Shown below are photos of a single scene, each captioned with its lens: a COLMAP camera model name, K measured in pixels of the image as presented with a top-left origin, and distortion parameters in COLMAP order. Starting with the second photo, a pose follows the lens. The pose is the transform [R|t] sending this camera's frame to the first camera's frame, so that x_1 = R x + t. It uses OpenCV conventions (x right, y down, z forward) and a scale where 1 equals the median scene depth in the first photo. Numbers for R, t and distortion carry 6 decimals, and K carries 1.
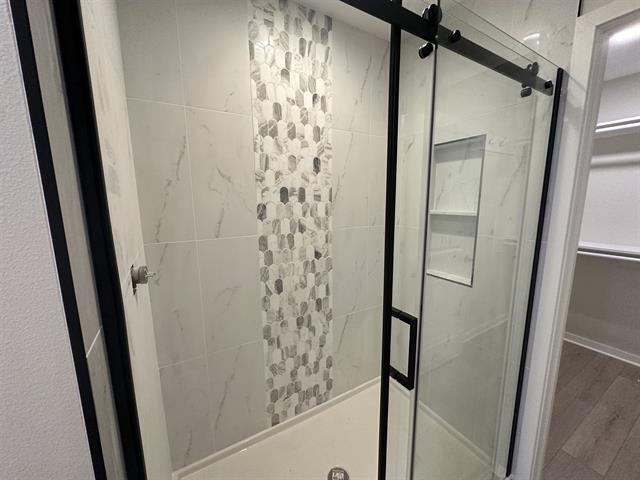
lens RADIAL K [[254.1, 0, 318.7], [0, 254.1, 239.9], [0, 0, 1]] dist [-0.004037, 0.001450]
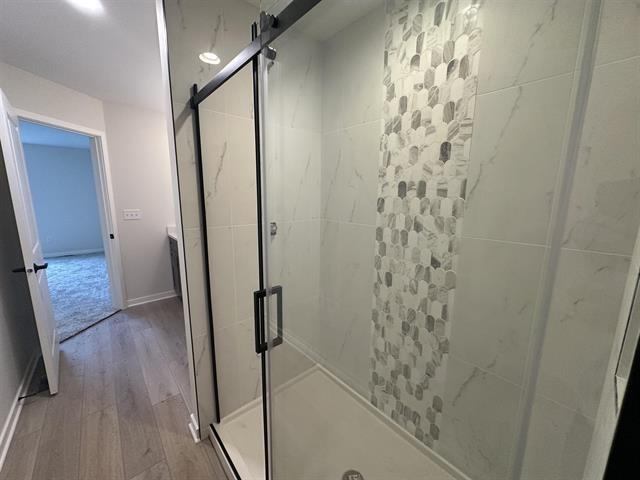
lens RADIAL K [[254.1, 0, 319.2], [0, 254.1, 239.5], [0, 0, 1]] dist [-0.004037, 0.001450]
pose [[0.198460, 0.181358, -0.963184, 0.734972], [-0.169173, 0.974320, 0.148597, -0.076550], [0.965398, 0.133454, 0.224044, 0.475976]]
